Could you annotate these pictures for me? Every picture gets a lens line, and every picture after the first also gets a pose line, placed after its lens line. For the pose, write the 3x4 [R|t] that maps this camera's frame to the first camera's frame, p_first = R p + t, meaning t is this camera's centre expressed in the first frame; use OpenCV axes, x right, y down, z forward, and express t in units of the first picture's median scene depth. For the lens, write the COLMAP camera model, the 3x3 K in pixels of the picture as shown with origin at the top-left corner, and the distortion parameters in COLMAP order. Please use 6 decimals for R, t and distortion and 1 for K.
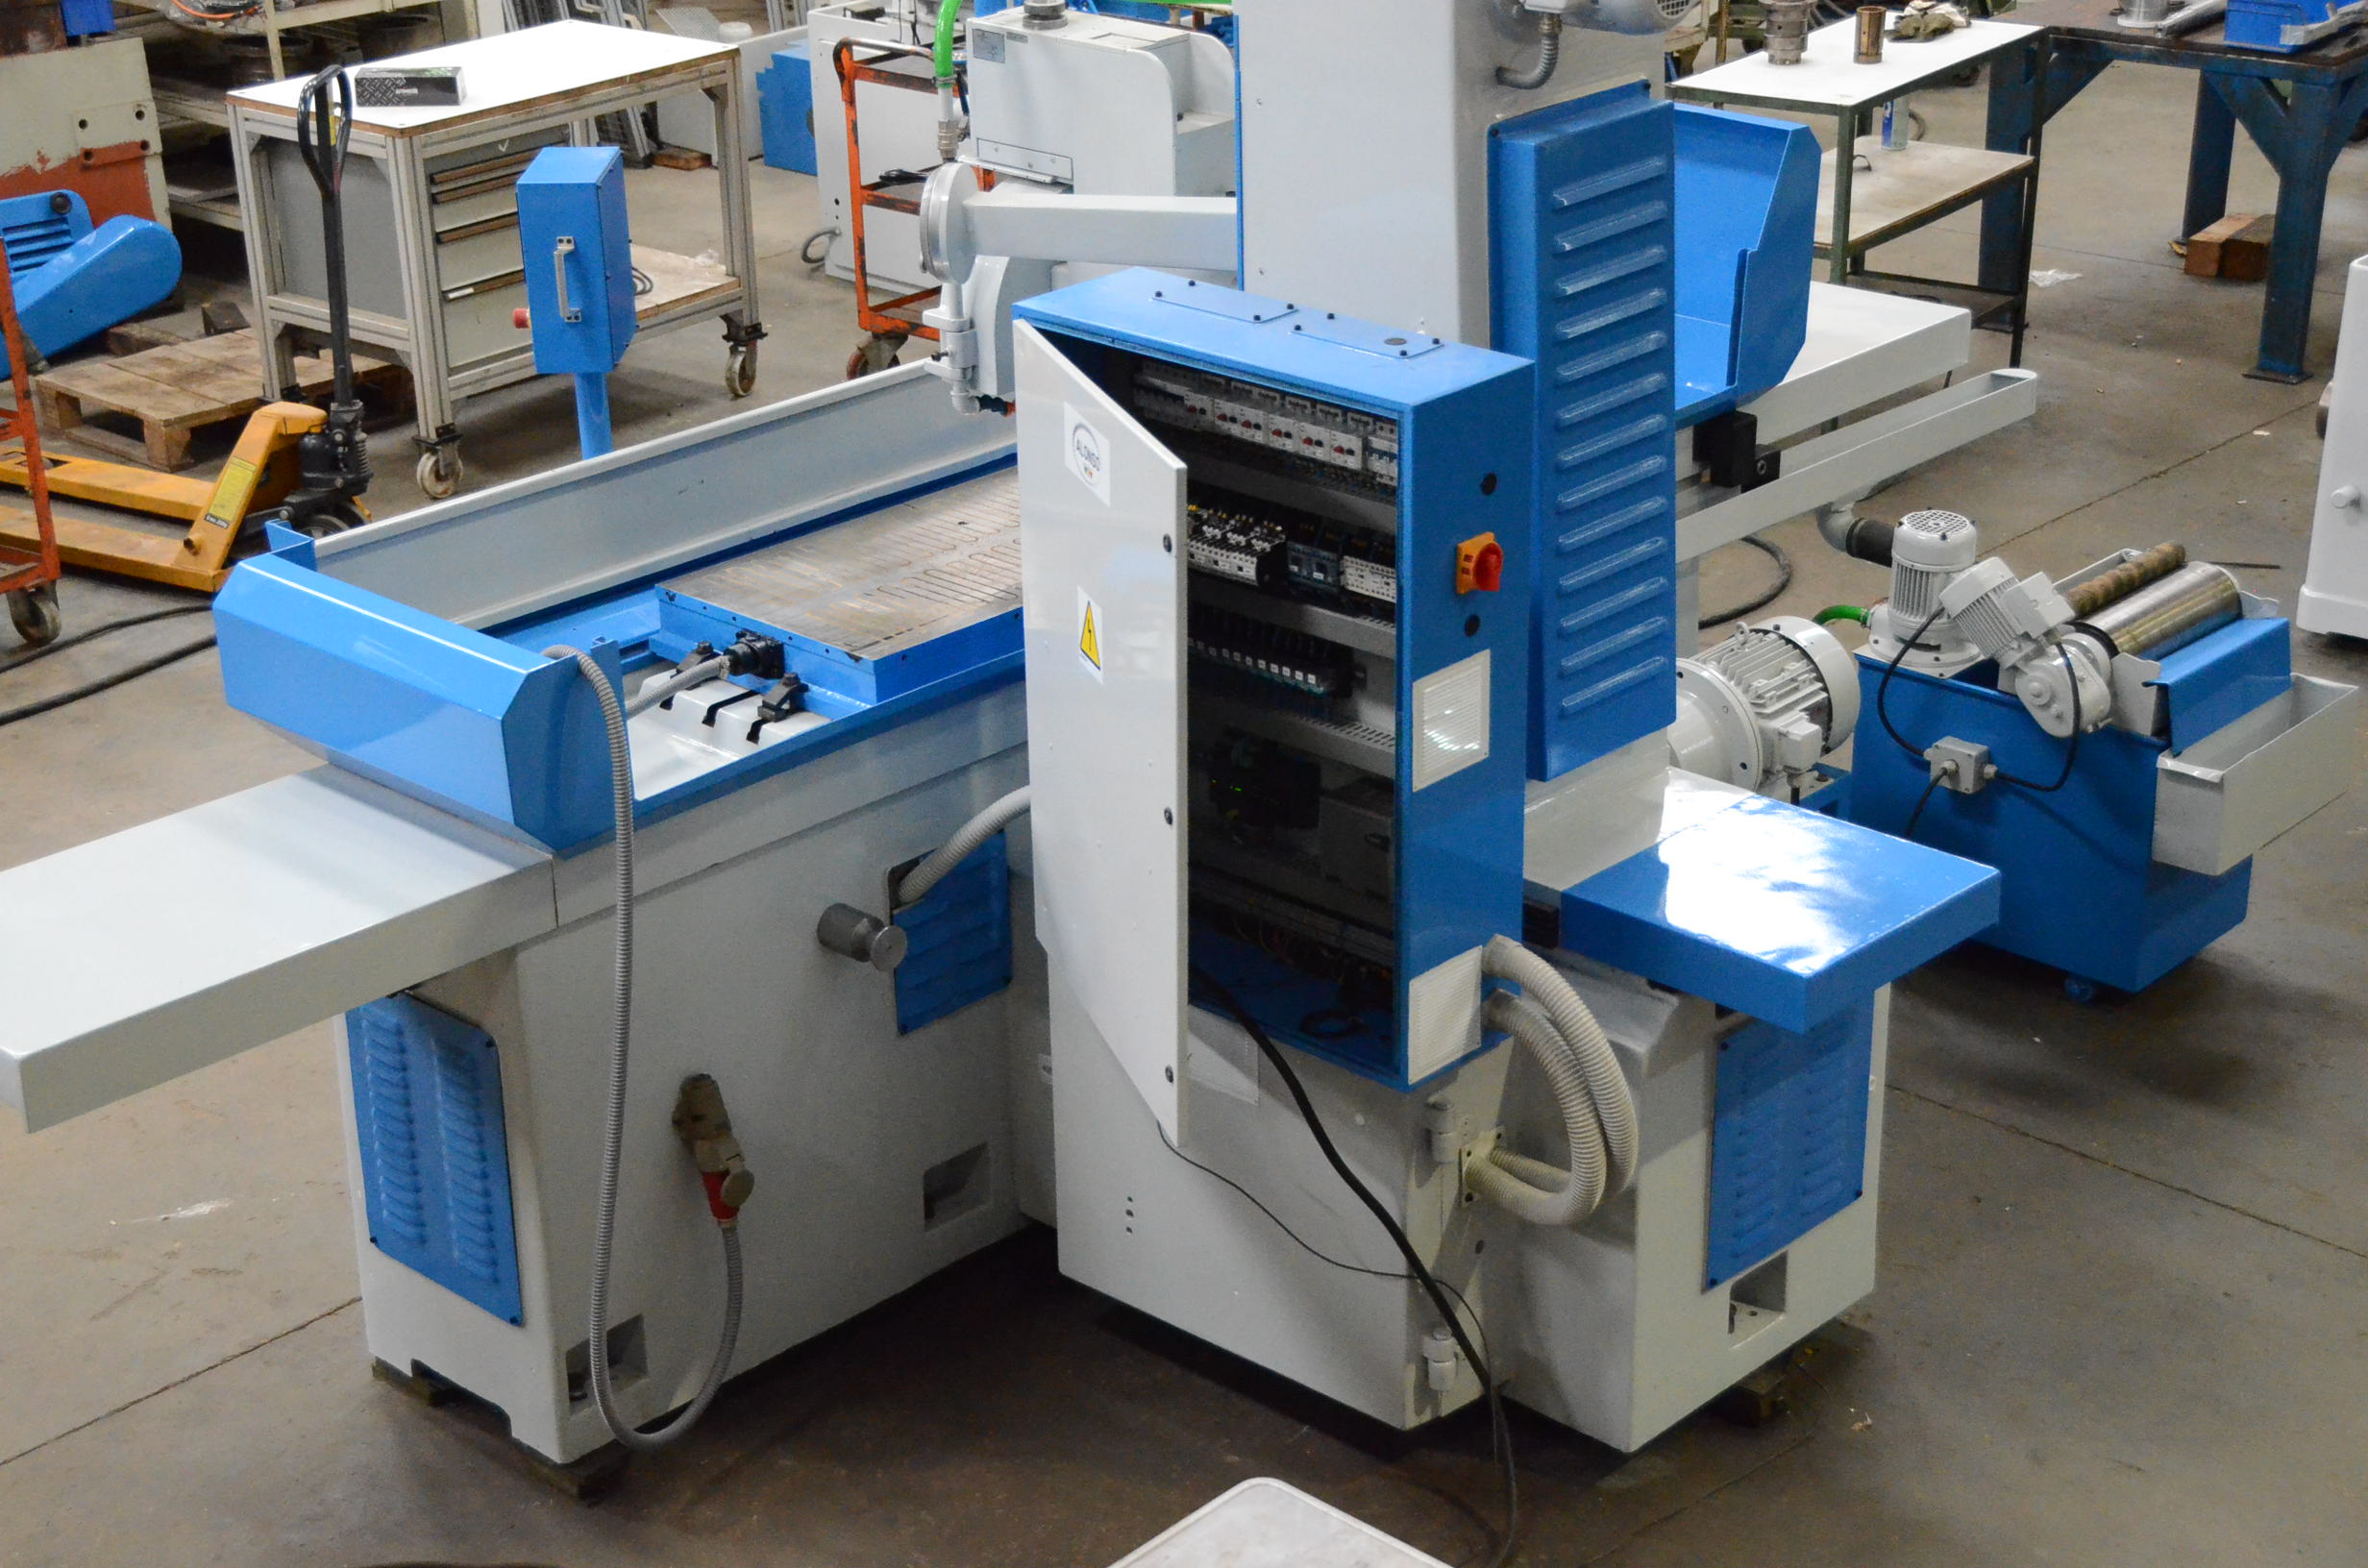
lens RADIAL K [[3588.4, 0, 1186.9], [0, 3588.4, 849.0], [0, 0, 1]] dist [0.182798, -0.023426]
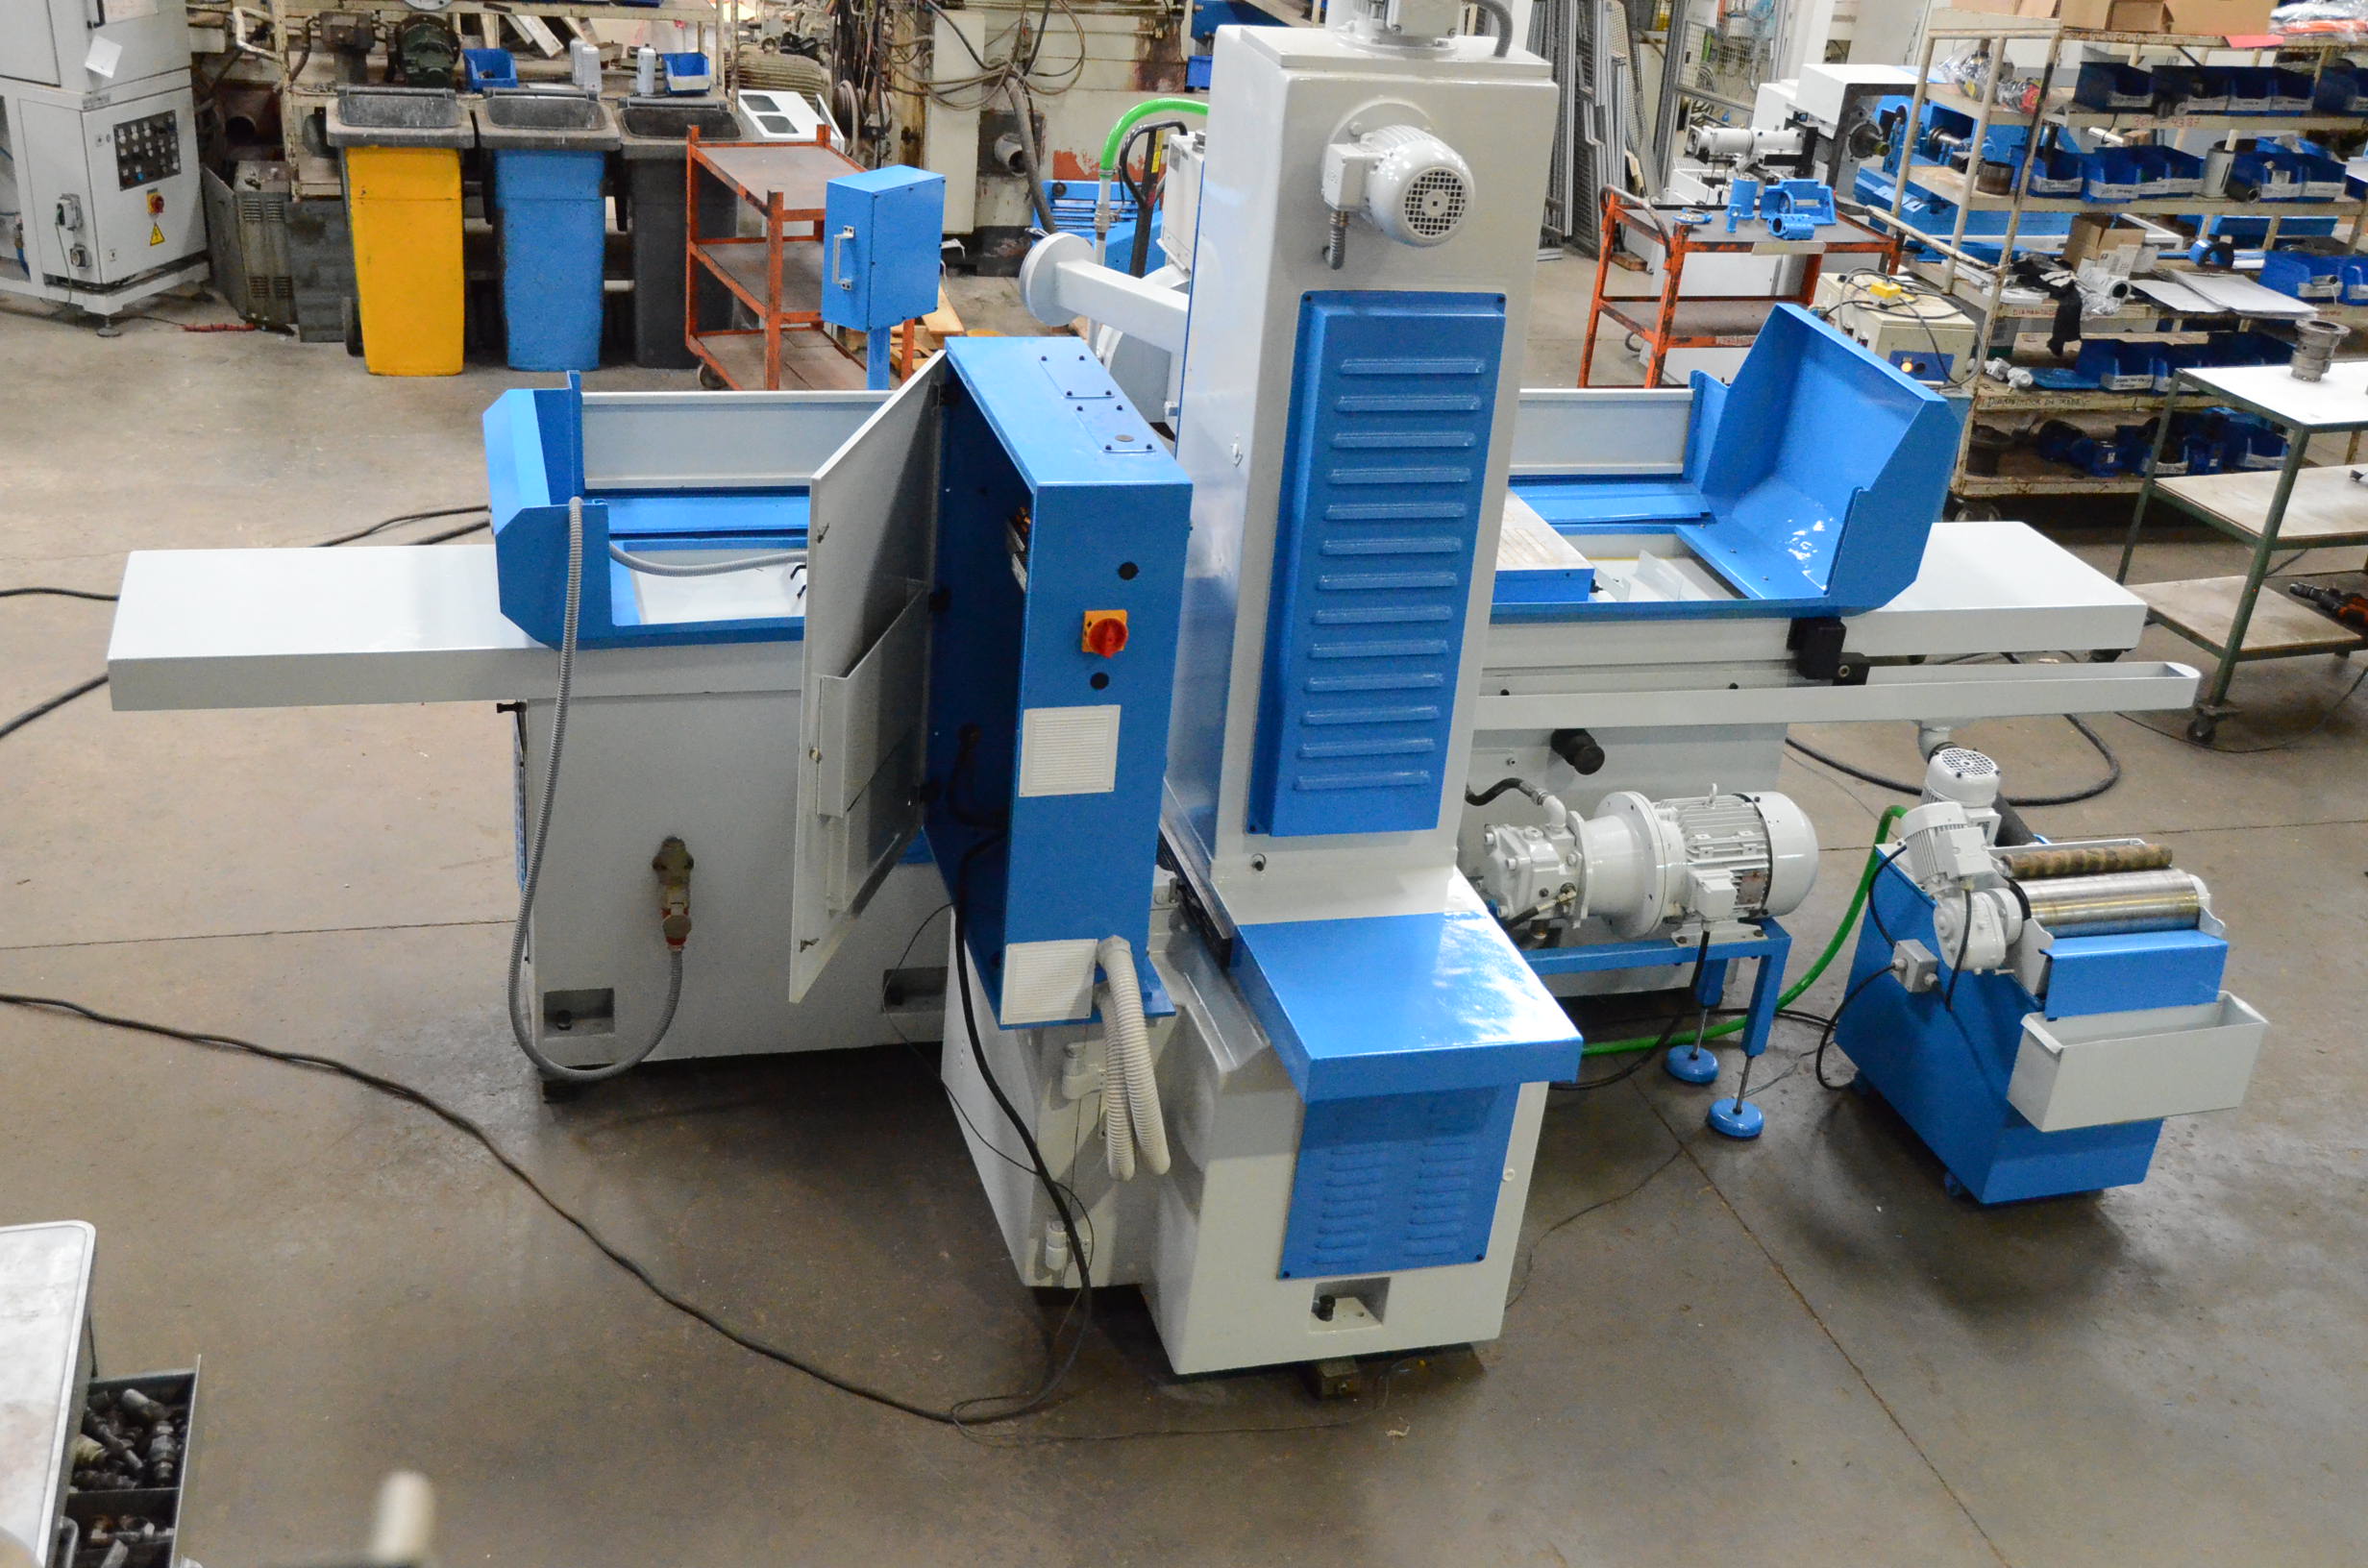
lens RADIAL K [[2457.5, 0, 1179.9], [0, 2457.5, 841.4], [0, 0, 1]] dist [0.000860, 0.007505]
pose [[0.856994, 0.327896, -0.397550, 0.330448], [-0.307052, 0.944464, 0.117078, -0.085775], [0.413861, 0.021733, 0.910081, 0.195104]]
